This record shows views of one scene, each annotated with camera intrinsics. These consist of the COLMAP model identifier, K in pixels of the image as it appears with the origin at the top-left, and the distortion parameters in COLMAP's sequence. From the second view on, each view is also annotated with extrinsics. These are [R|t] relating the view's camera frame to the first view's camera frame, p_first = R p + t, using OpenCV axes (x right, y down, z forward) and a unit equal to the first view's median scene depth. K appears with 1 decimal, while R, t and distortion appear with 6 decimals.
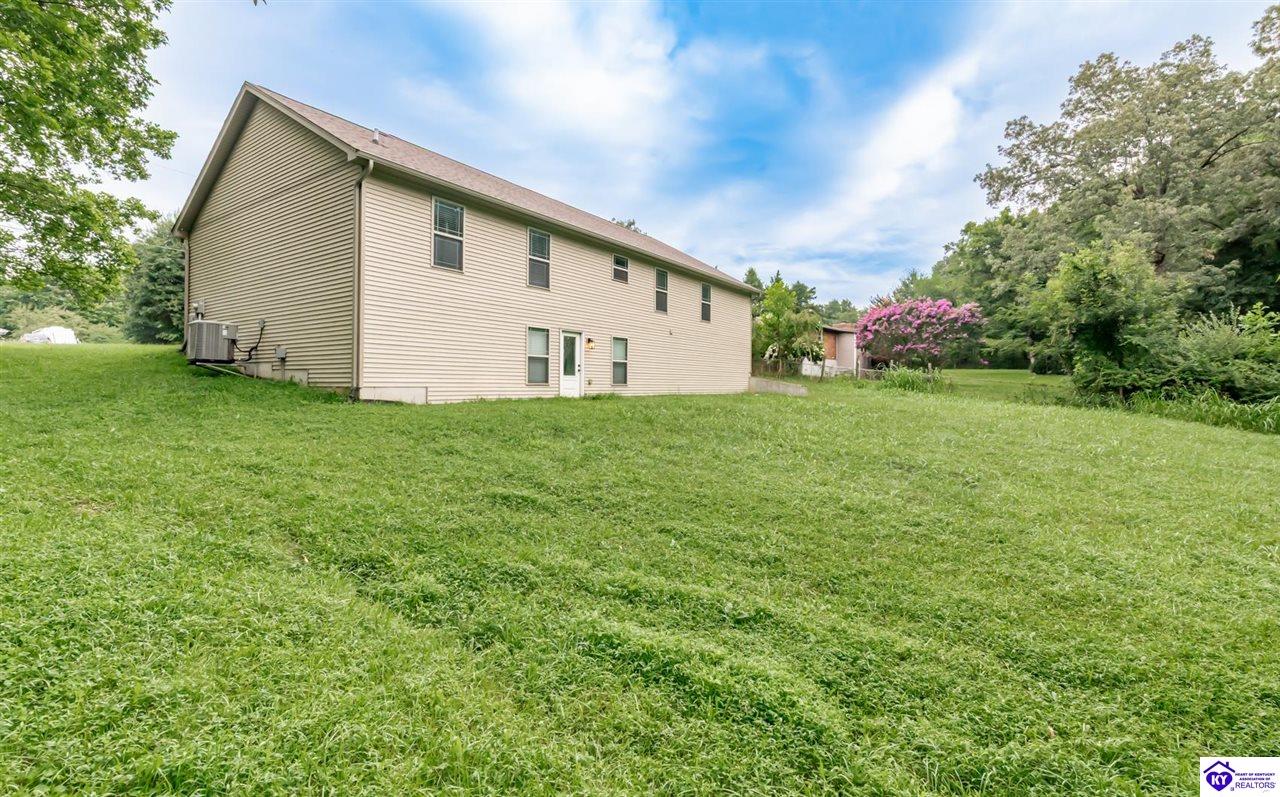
lens RADIAL K [[559.2, 0, 643.6], [0, 559.2, 387.8], [0, 0, 1]] dist [0.002428, 0.000064]
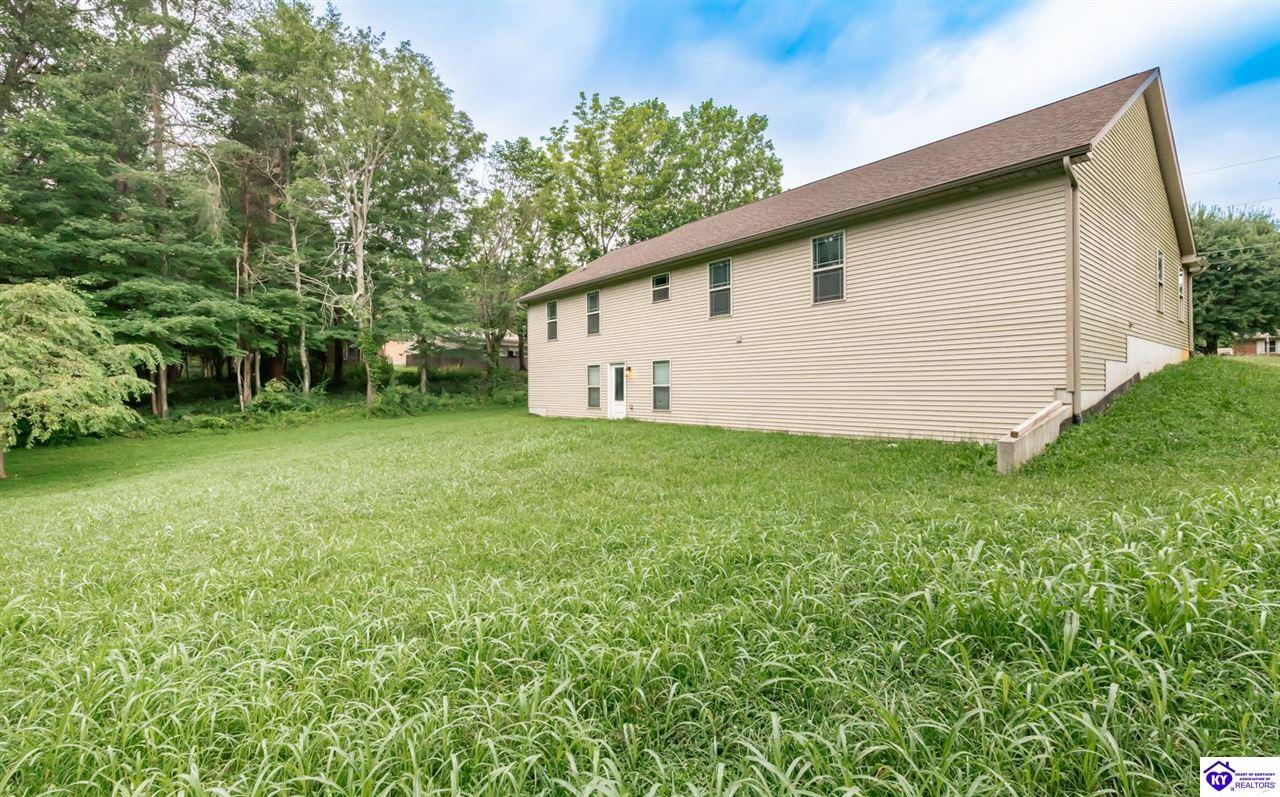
lens RADIAL K [[559.2, 0, 642.7], [0, 559.2, 396.0], [0, 0, 1]] dist [0.002428, 0.000064]
pose [[-0.266522, -0.002224, -0.963826, 0.955909], [-0.010133, 0.999949, 0.000495, -0.032796], [0.963776, 0.009899, -0.266531, 1.333668]]
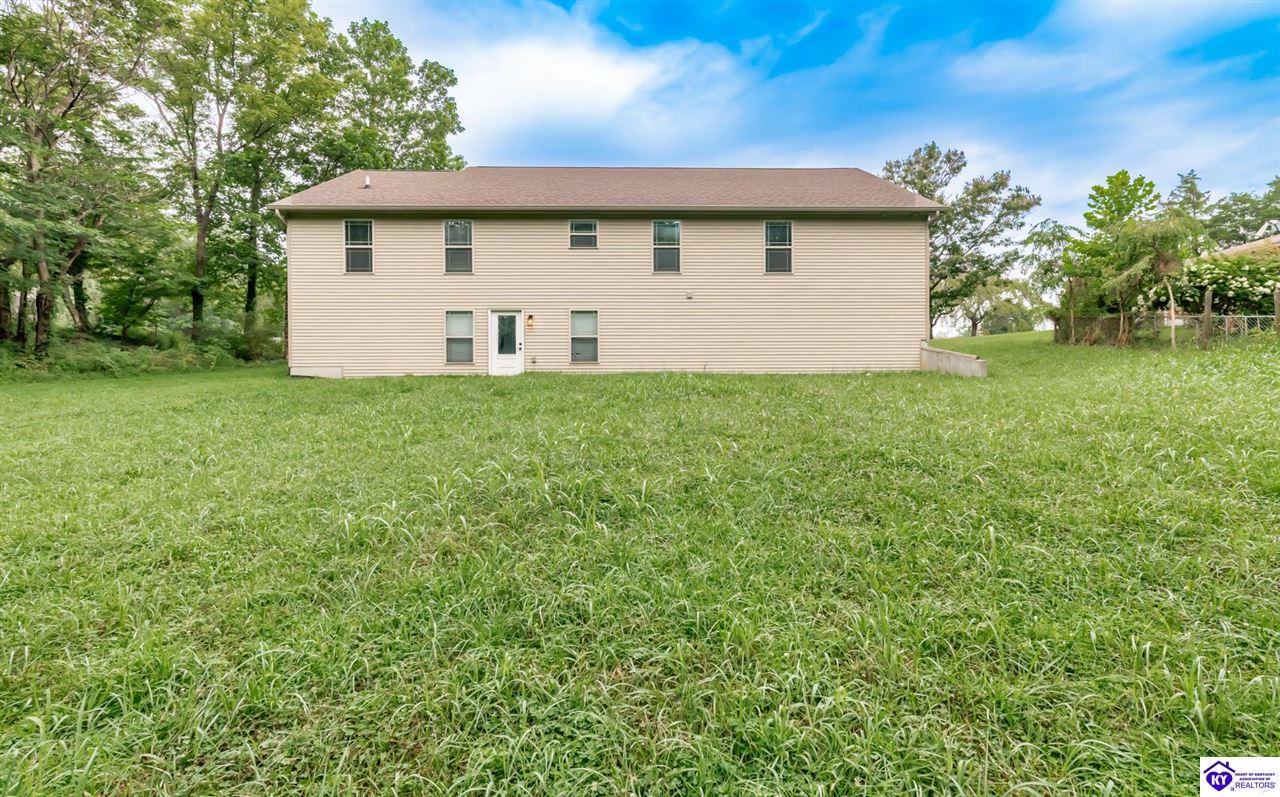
lens RADIAL K [[559.2, 0, 639.6], [0, 559.2, 390.4], [0, 0, 1]] dist [0.002428, 0.000064]
pose [[0.597448, -0.001434, -0.801906, 0.803916], [0.005000, 0.999986, 0.001936, 0.041857], [0.801892, -0.005166, 0.597447, 0.579538]]
